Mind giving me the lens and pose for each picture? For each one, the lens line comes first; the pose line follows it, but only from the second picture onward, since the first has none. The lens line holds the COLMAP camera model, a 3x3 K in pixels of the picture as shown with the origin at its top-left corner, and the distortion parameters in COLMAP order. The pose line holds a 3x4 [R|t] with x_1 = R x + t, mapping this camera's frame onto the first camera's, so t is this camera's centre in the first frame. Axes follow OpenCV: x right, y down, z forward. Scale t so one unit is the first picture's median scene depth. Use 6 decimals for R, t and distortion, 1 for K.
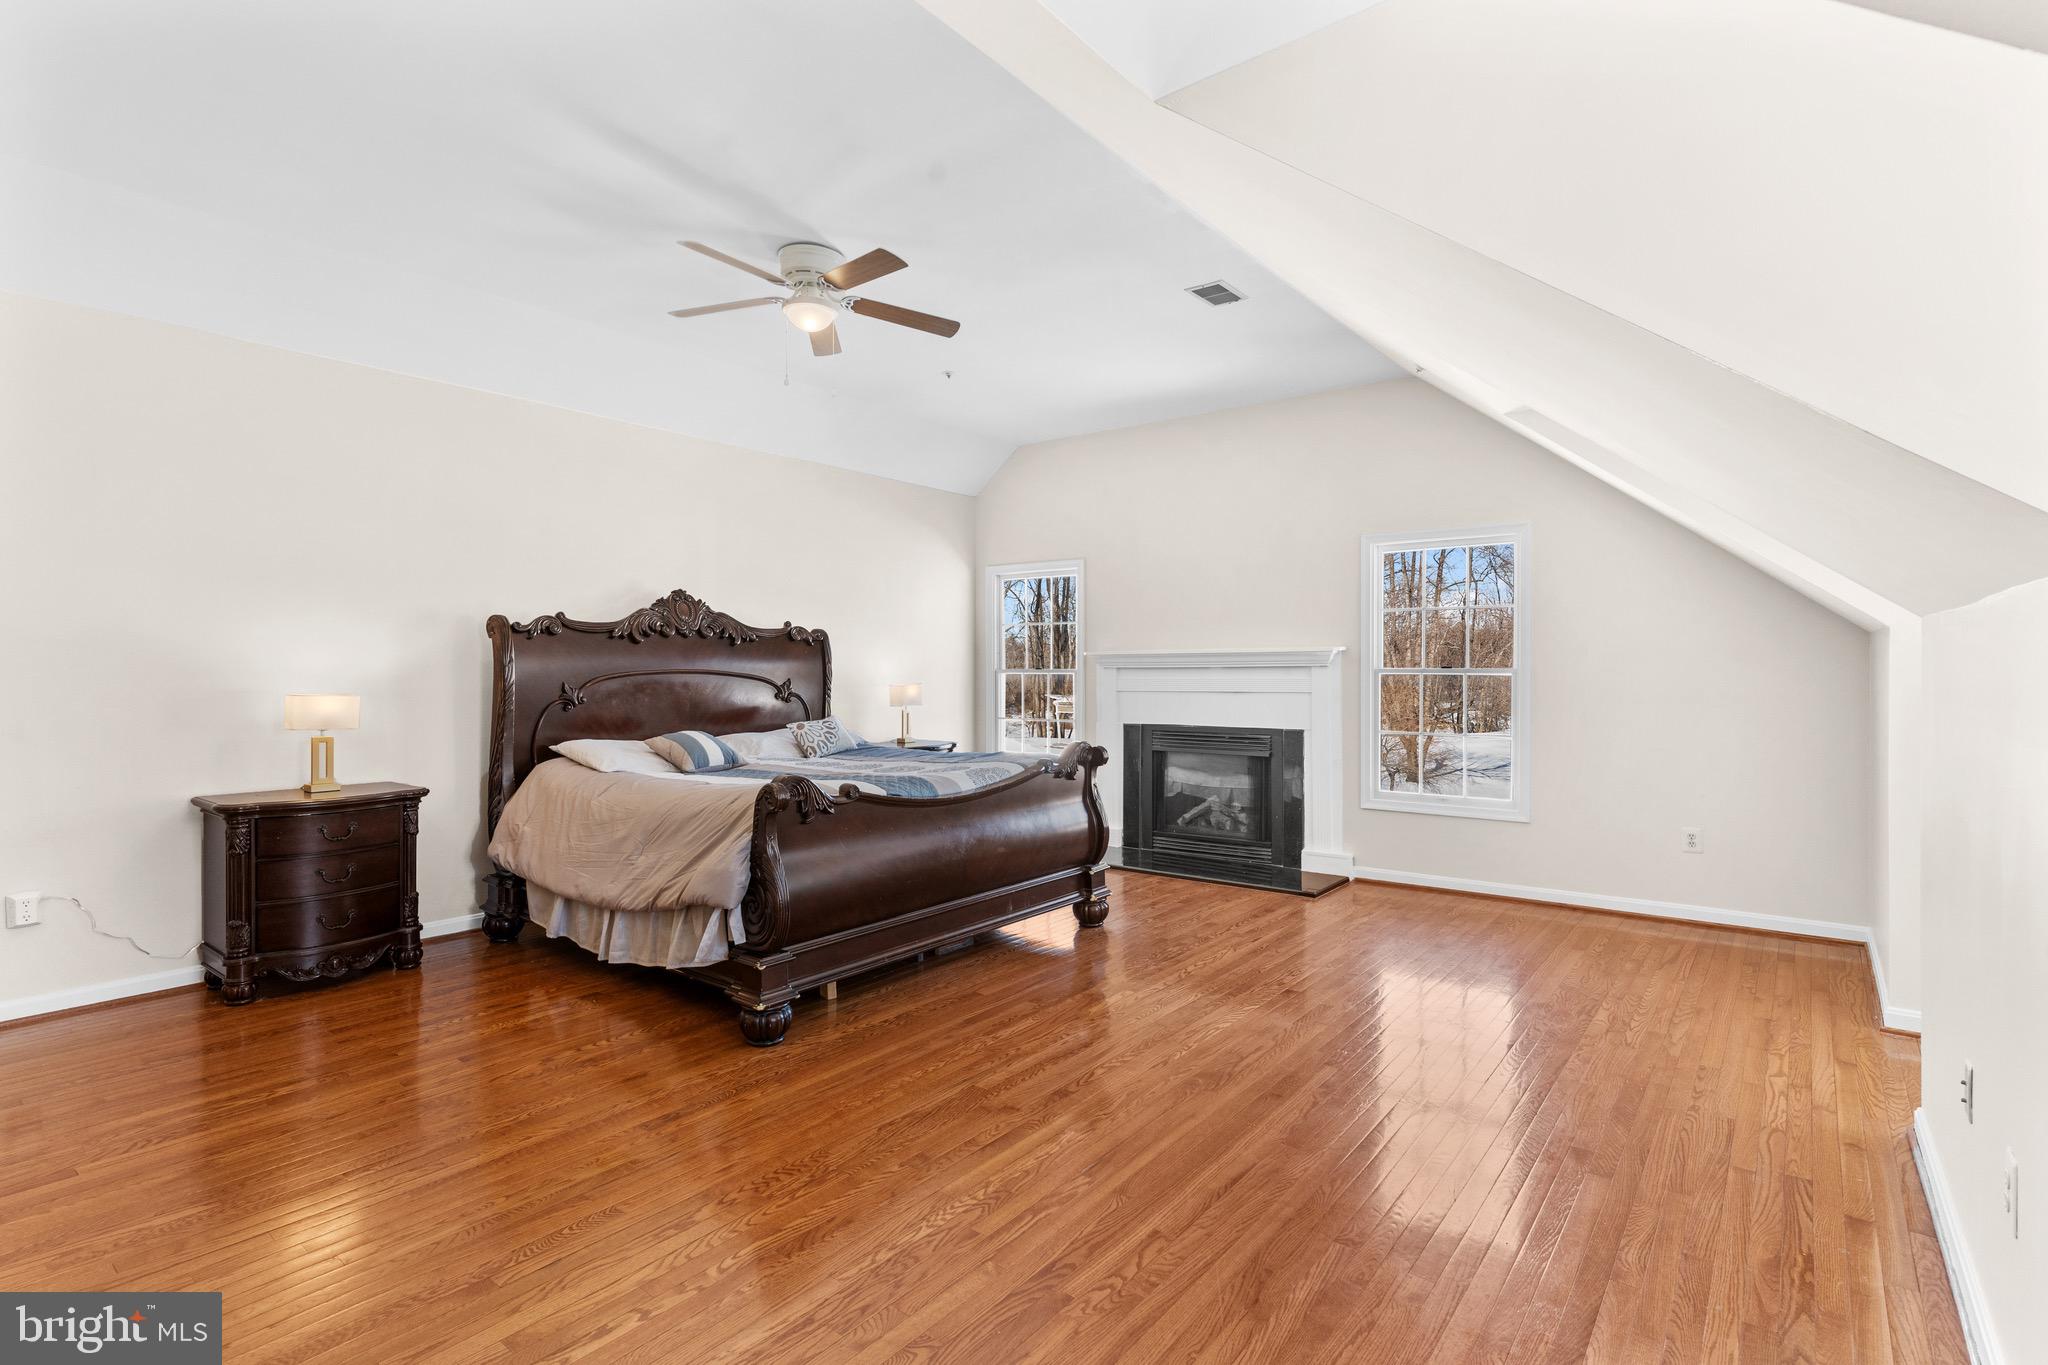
lens RADIAL K [[988.3, 0, 992.6], [0, 988.3, 672.2], [0, 0, 1]] dist [0.003959, 0.000326]
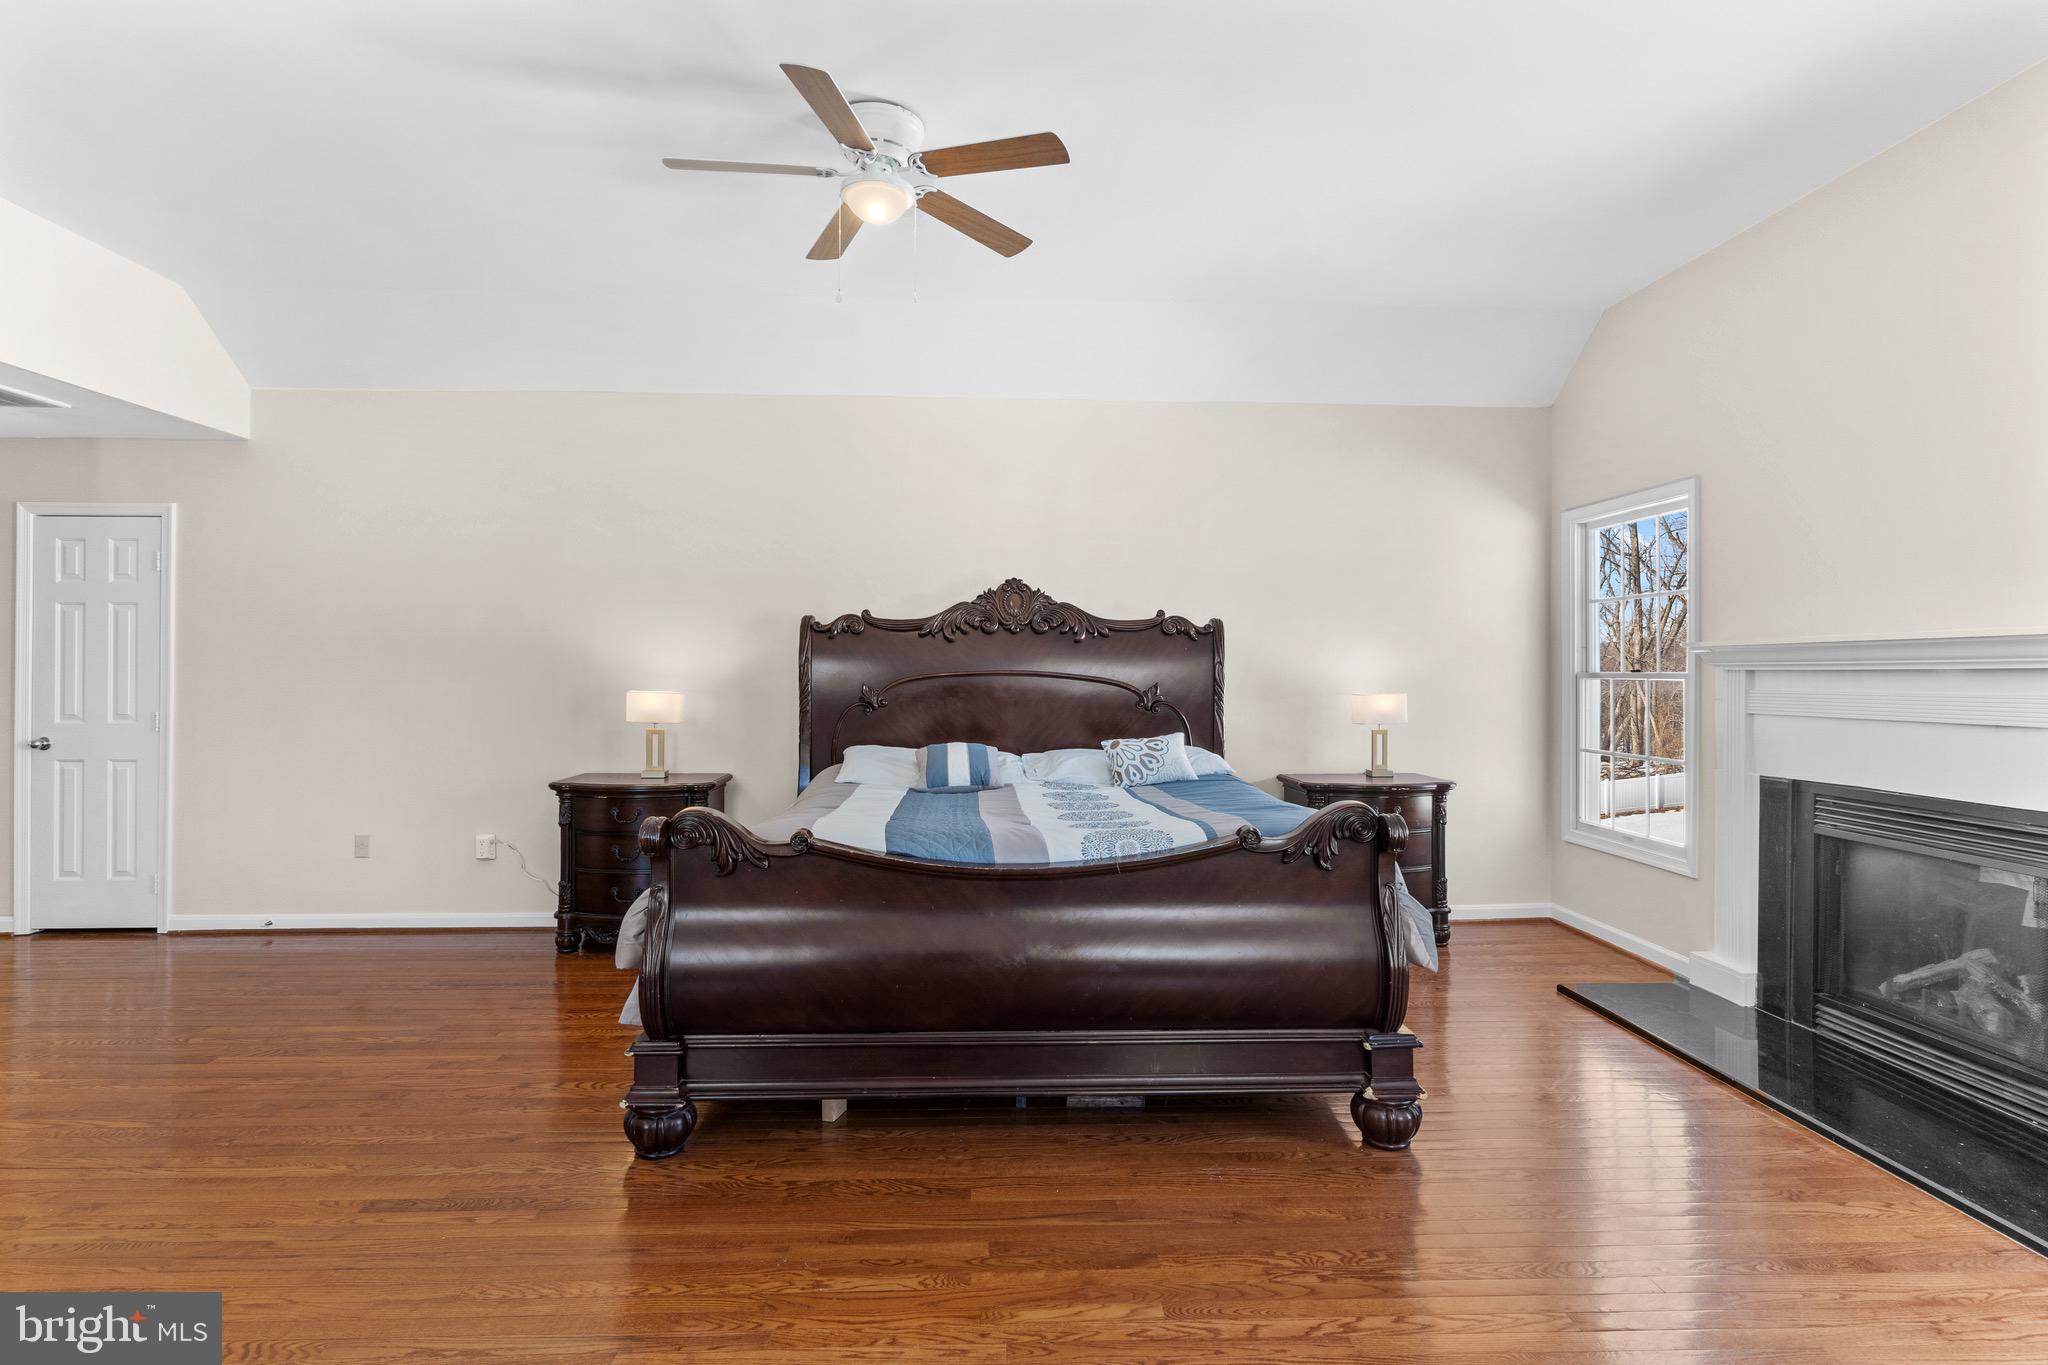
lens RADIAL K [[988.3, 0, 992.6], [0, 988.3, 672.2], [0, 0, 1]] dist [0.003959, 0.000326]
pose [[0.656214, 0.005419, -0.754555, 0.361983], [-0.004368, 0.999985, 0.003383, -0.004715], [0.754562, 0.001076, 0.656228, 0.469653]]
